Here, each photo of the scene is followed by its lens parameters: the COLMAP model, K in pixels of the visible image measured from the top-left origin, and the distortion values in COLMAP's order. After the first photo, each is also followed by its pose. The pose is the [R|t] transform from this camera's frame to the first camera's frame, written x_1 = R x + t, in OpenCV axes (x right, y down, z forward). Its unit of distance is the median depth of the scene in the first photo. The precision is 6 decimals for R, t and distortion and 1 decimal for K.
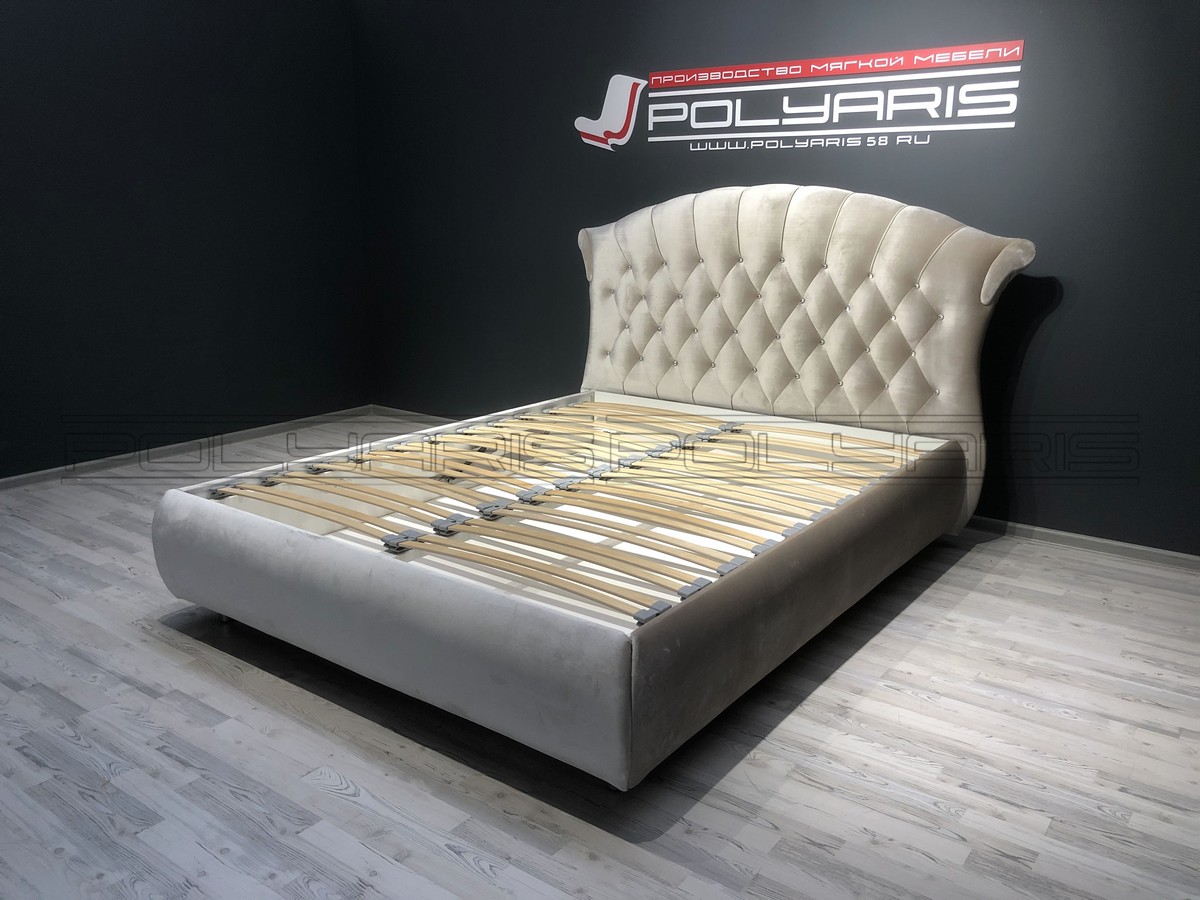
lens RADIAL K [[970.5, 0, 606.3], [0, 970.5, 450.6], [0, 0, 1]] dist [0.015130, -0.024184]
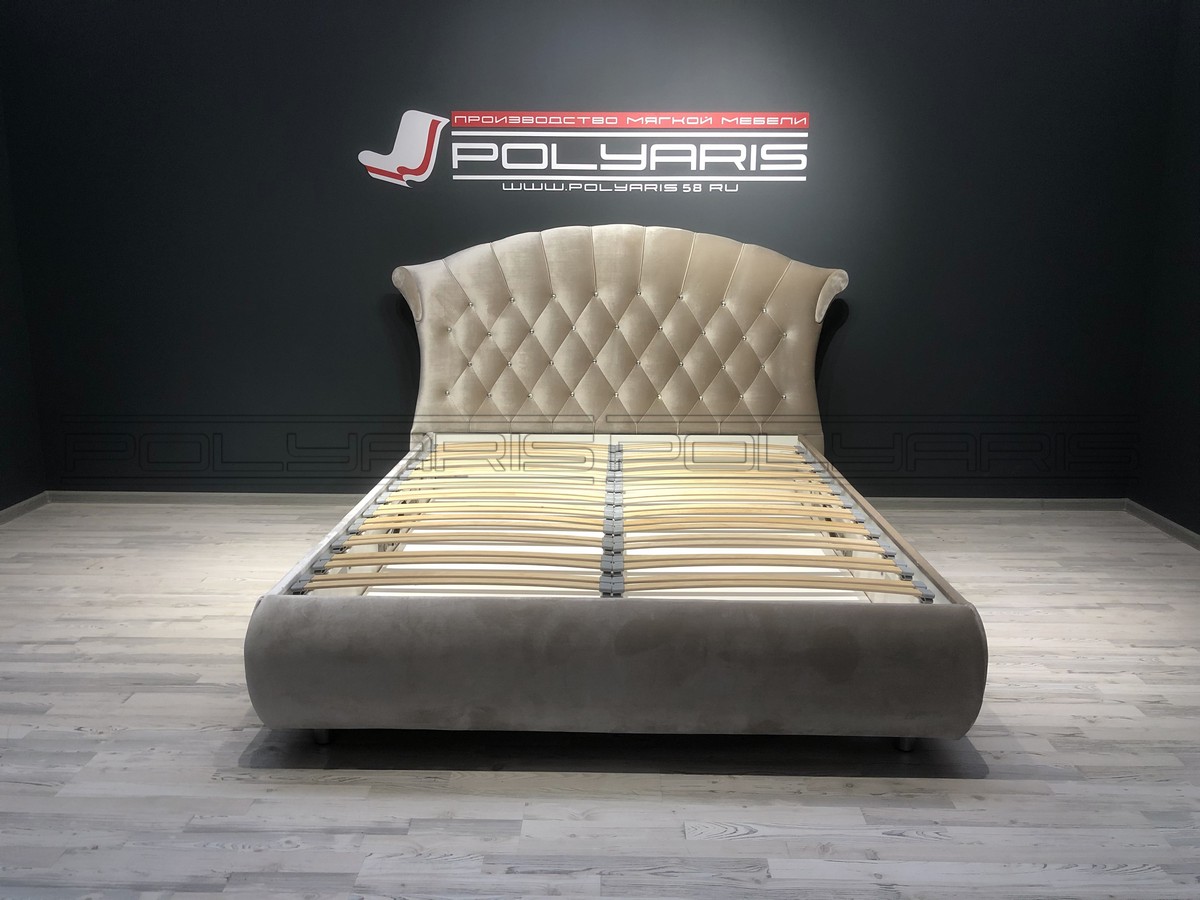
lens RADIAL K [[970.5, 0, 598.9], [0, 970.5, 456.3], [0, 0, 1]] dist [0.015130, -0.024184]
pose [[0.815180, -0.122880, 0.566023, -0.504628], [0.142699, 0.989722, 0.009348, -0.030478], [-0.561354, 0.073151, 0.824336, 0.138123]]
